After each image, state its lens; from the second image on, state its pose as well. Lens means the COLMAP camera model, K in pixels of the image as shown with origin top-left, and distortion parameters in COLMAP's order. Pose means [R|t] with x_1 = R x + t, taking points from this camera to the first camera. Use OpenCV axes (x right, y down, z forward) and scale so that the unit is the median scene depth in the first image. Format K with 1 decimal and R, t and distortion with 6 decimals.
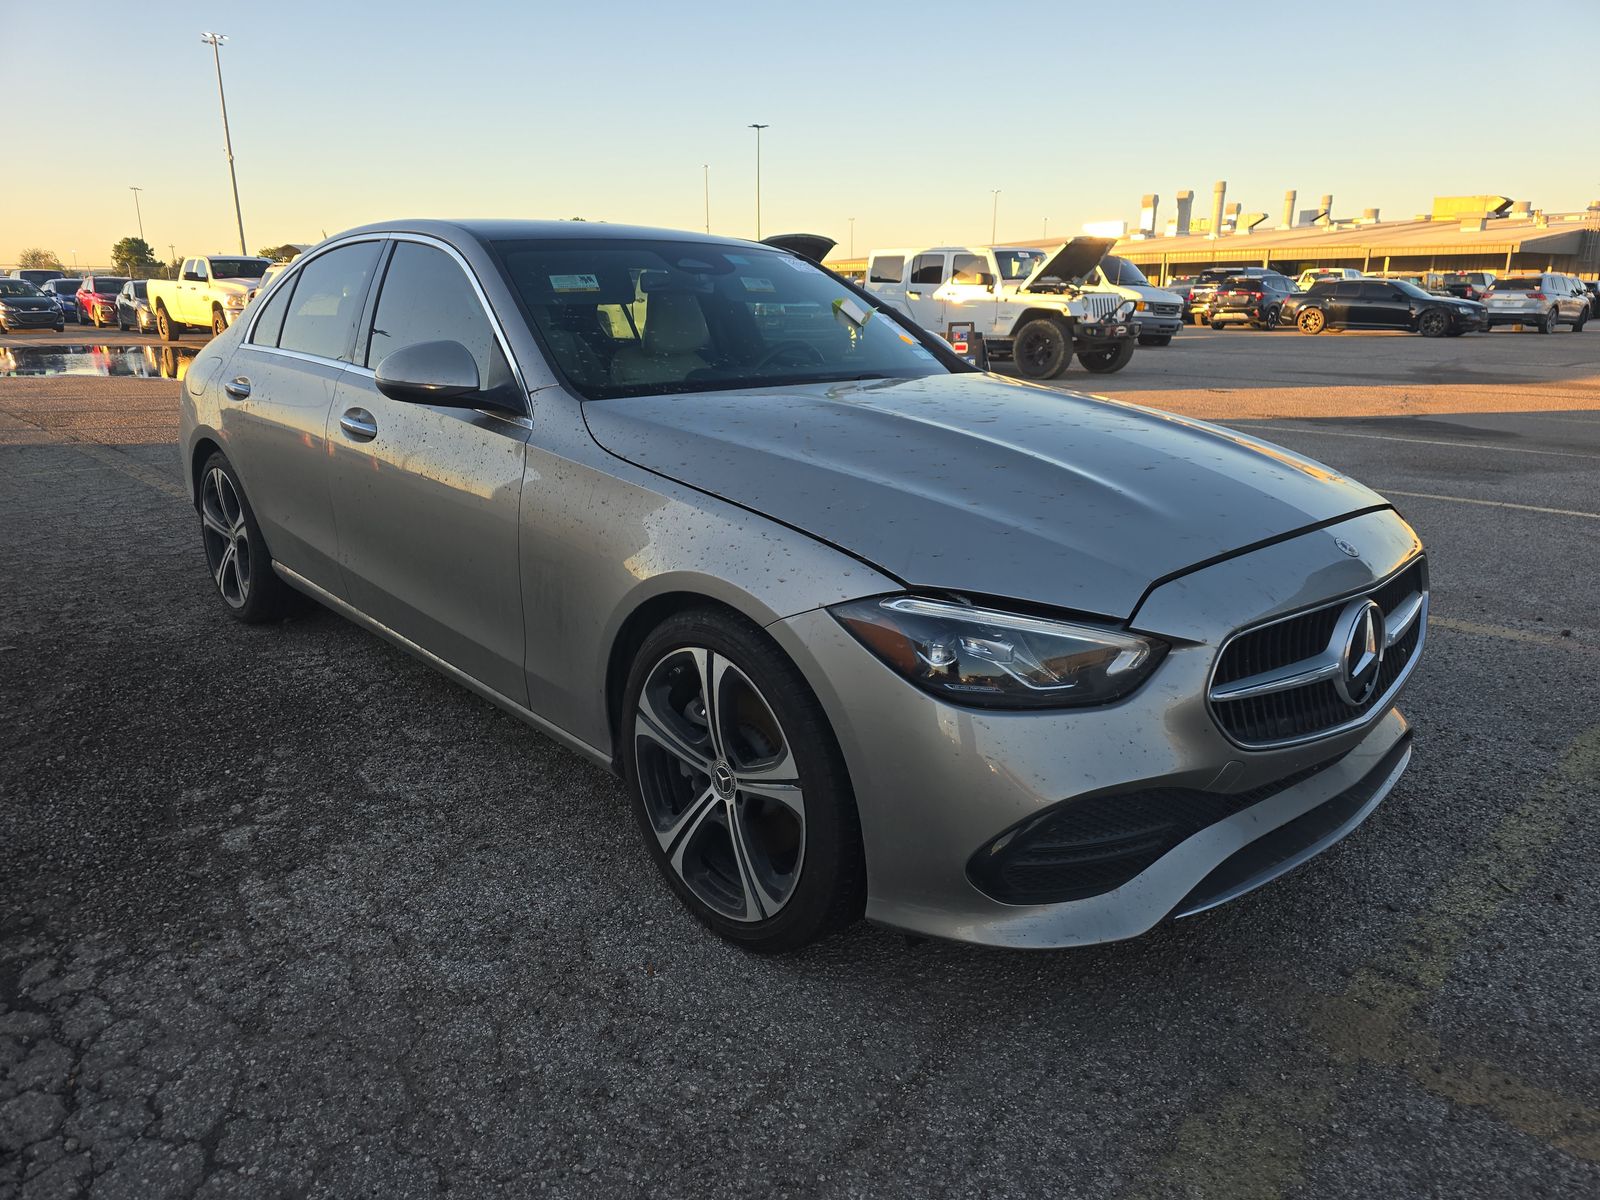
lens RADIAL K [[1083.4, 0, 796.1], [0, 1083.4, 589.0], [0, 0, 1]] dist [0.064168, -0.056556]
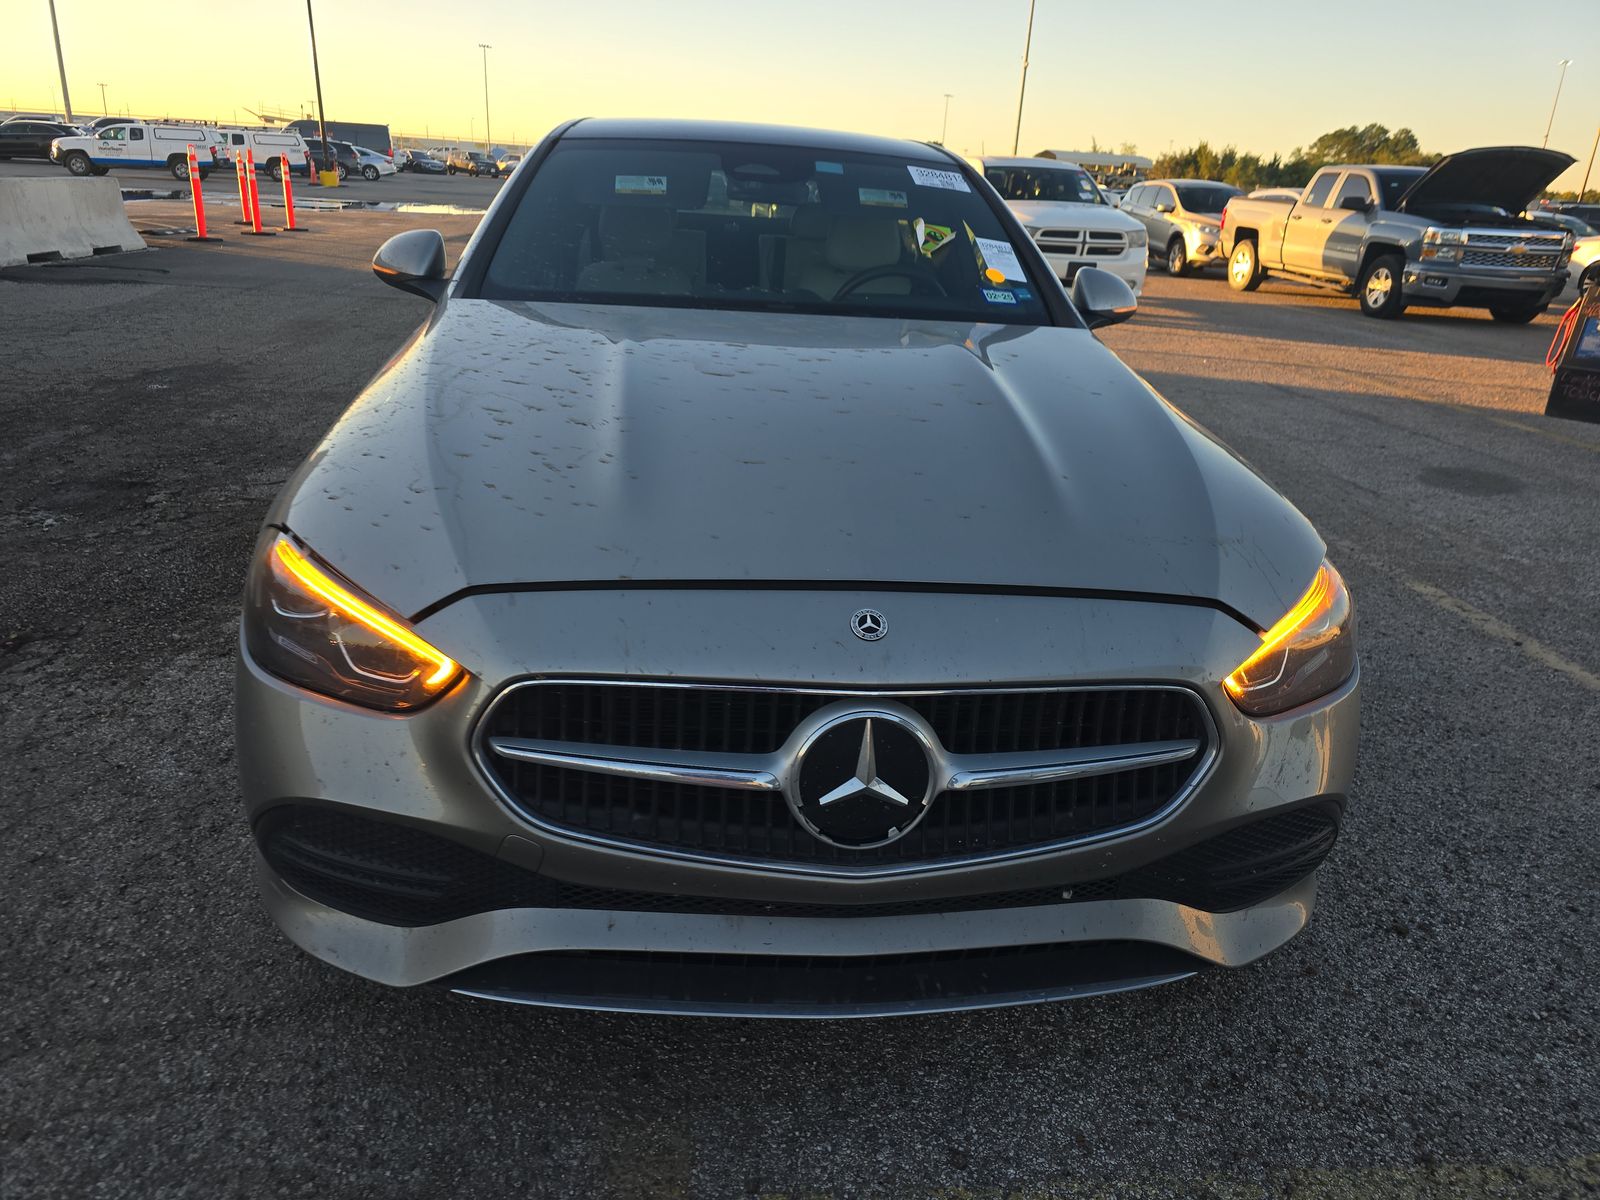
lens RADIAL K [[1083.4, 0, 796.1], [0, 1083.4, 589.0], [0, 0, 1]] dist [0.064168, -0.056556]
pose [[0.787258, 0.250263, -0.563554, 0.806710], [-0.207027, 0.968160, 0.140733, -0.138721], [0.580831, 0.005877, 0.814003, 0.410959]]
